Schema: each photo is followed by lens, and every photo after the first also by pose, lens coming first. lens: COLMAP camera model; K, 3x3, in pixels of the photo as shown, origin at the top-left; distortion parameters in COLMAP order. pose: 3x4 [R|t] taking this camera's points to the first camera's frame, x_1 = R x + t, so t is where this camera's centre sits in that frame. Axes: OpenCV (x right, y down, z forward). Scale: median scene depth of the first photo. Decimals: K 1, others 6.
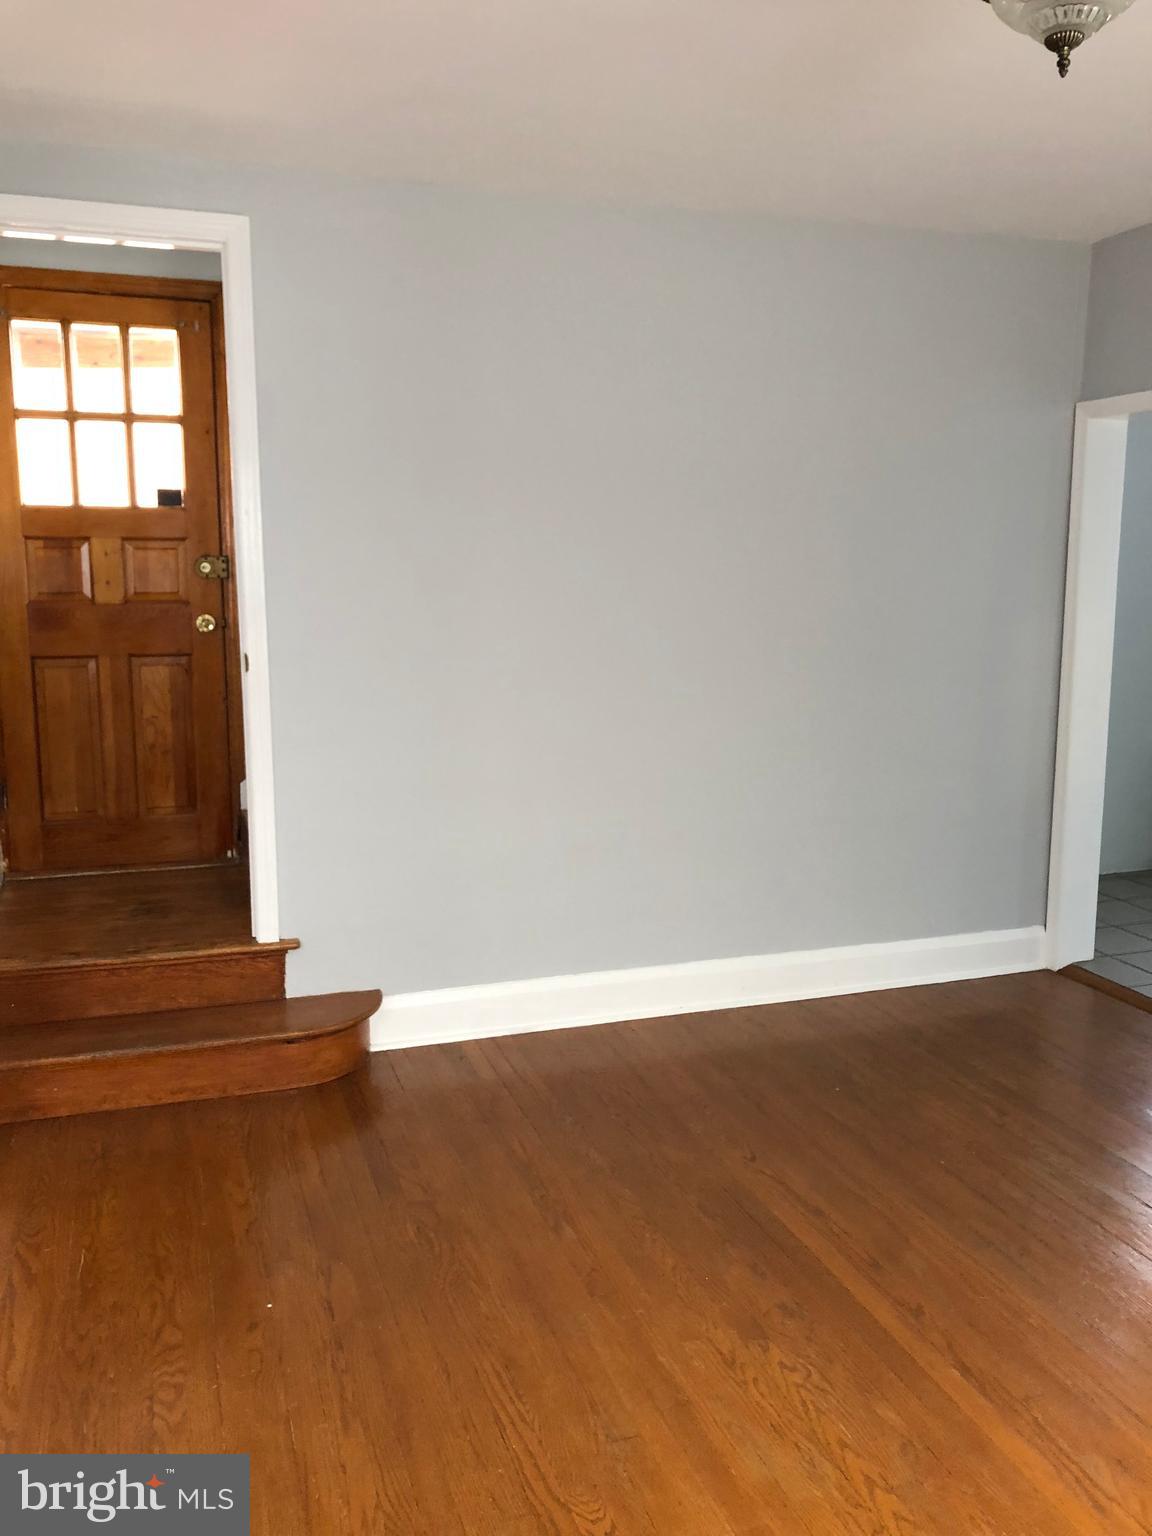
lens RADIAL K [[1271.5, 0, 566.5], [0, 1271.5, 765.0], [0, 0, 1]] dist [0.032261, -0.023113]
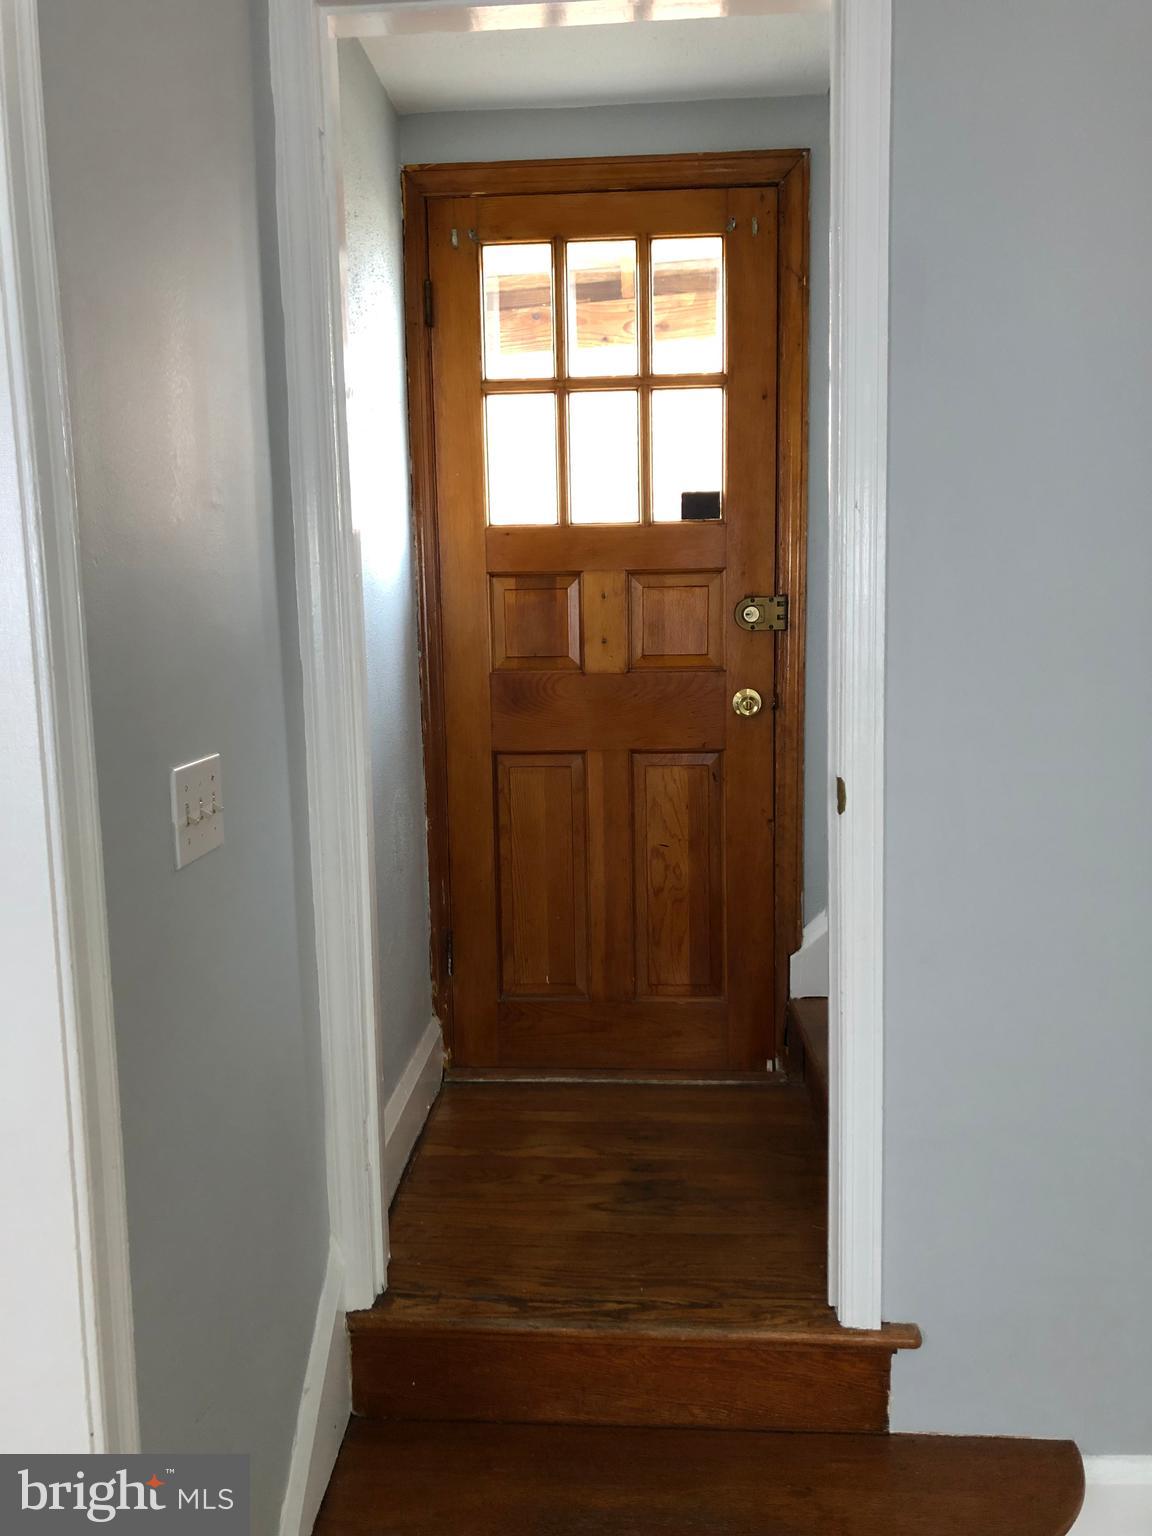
lens RADIAL K [[1271.5, 0, 574.3], [0, 1271.5, 755.5], [0, 0, 1]] dist [0.032261, -0.023113]
pose [[0.929576, 0.023647, -0.367872, -0.134747], [-0.038366, 0.998727, -0.032748, -0.062940], [0.366629, 0.044556, 0.929300, 0.398285]]
